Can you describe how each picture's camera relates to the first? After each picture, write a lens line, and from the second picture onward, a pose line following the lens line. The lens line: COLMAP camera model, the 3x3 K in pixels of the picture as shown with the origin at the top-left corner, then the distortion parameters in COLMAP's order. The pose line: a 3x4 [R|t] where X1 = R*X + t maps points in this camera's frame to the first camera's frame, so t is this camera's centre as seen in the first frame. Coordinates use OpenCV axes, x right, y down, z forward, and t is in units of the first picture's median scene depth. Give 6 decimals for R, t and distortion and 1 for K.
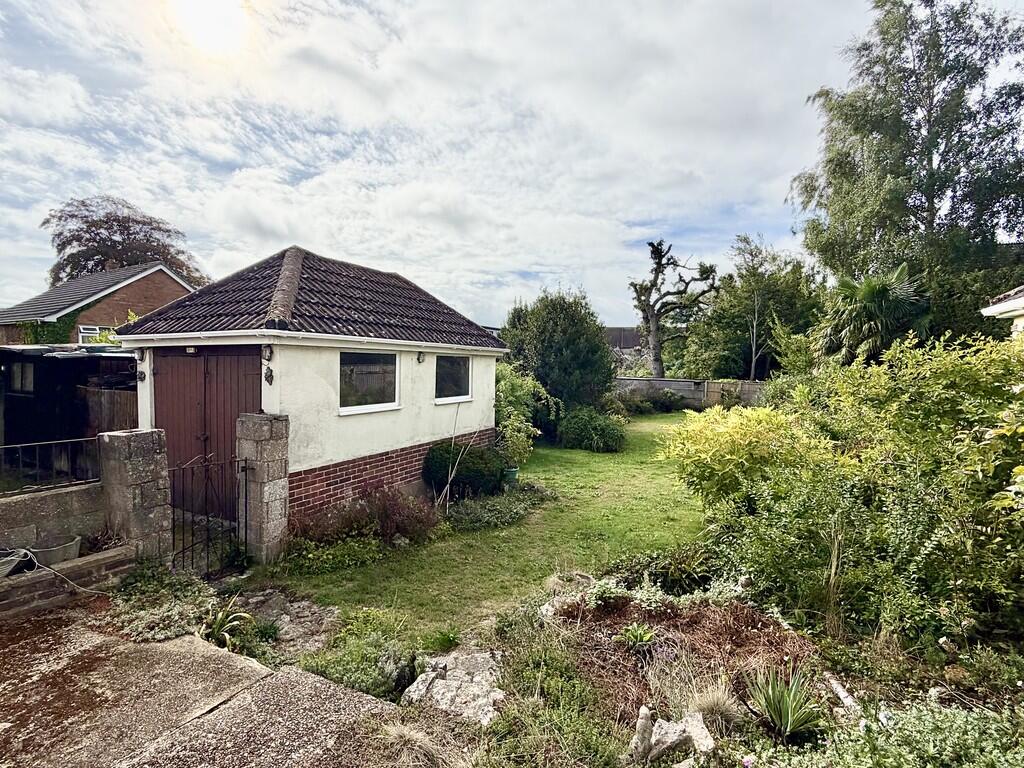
lens RADIAL K [[494.5, 0, 511.4], [0, 494.5, 380.2], [0, 0, 1]] dist [-0.001773, 0.000033]
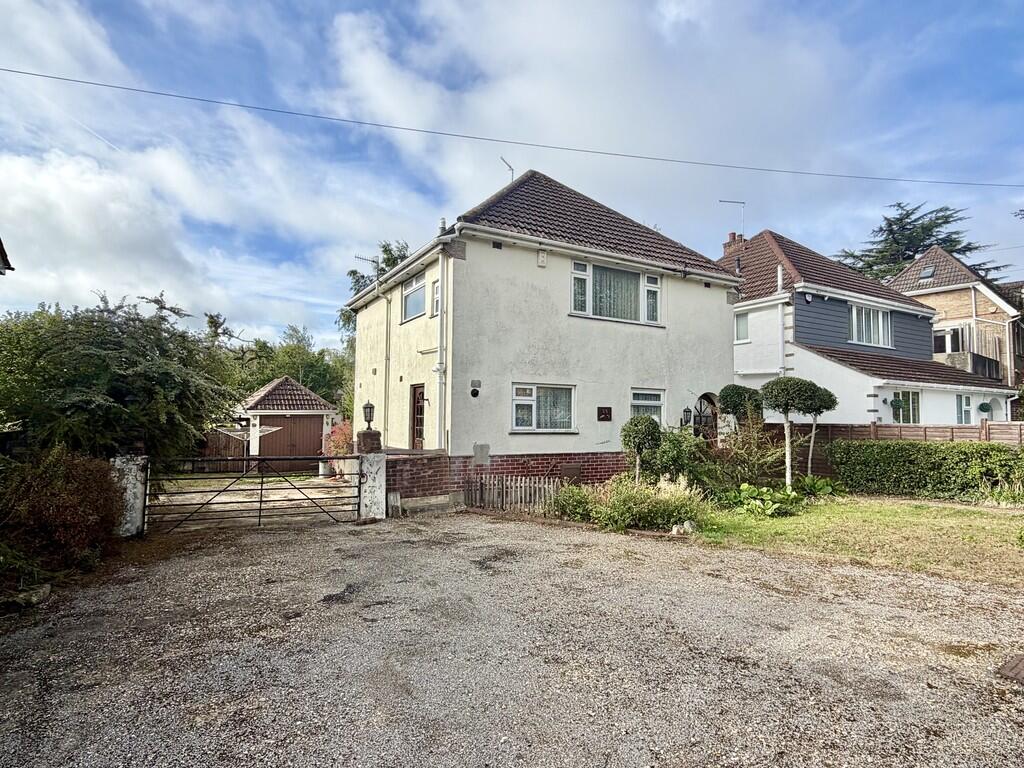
lens RADIAL K [[561.8, 0, 515.9], [0, 561.8, 380.1], [0, 0, 1]] dist [0.003647, 0.000257]
pose [[0.522187, 0.041412, 0.851825, -1.075416], [0.032798, 0.997106, -0.068581, 0.000938], [-0.852200, 0.063750, 0.519317, -0.744075]]
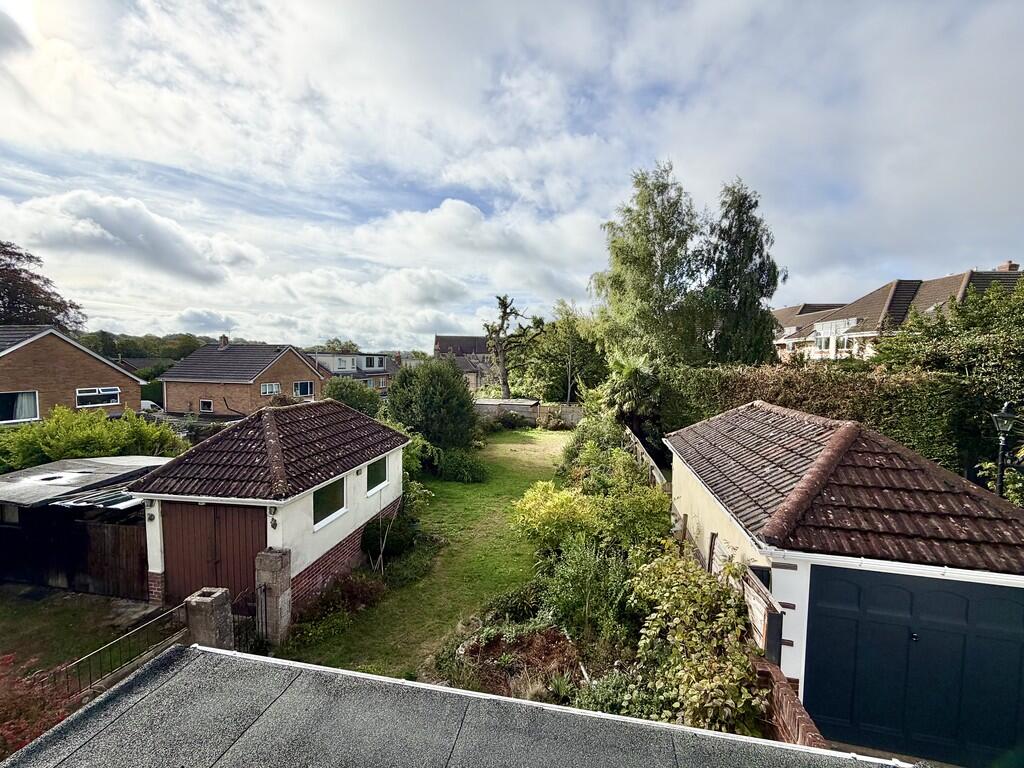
lens RADIAL K [[408.3, 0, 510.7], [0, 408.3, 381.1], [0, 0, 1]] dist [-0.003698, 0.000427]
pose [[0.953948, -0.022678, 0.299113, -0.050940], [0.016603, 0.999601, 0.022836, -0.163140], [-0.299512, -0.016818, 0.953944, -0.153487]]
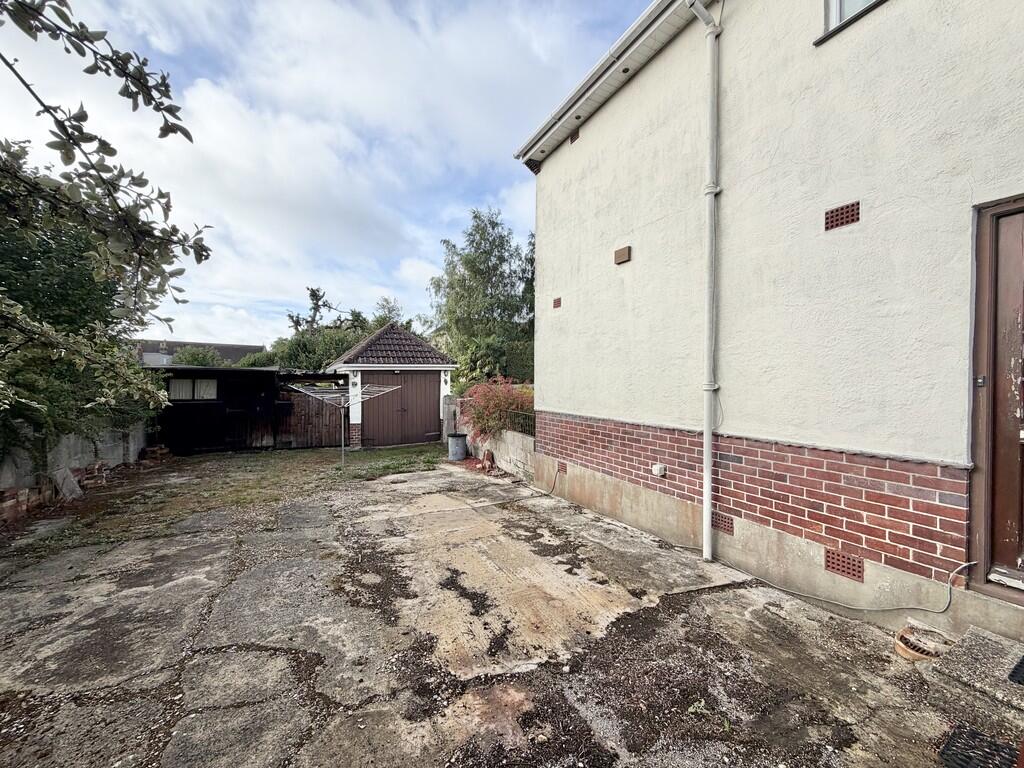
lens RADIAL K [[408.3, 0, 515.0], [0, 408.3, 384.5], [0, 0, 1]] dist [-0.003698, 0.000427]
pose [[0.568746, -0.024959, 0.822134, -0.714479], [0.037030, 0.999303, 0.004721, 0.003189], [-0.821679, 0.027759, 0.569274, -0.195921]]
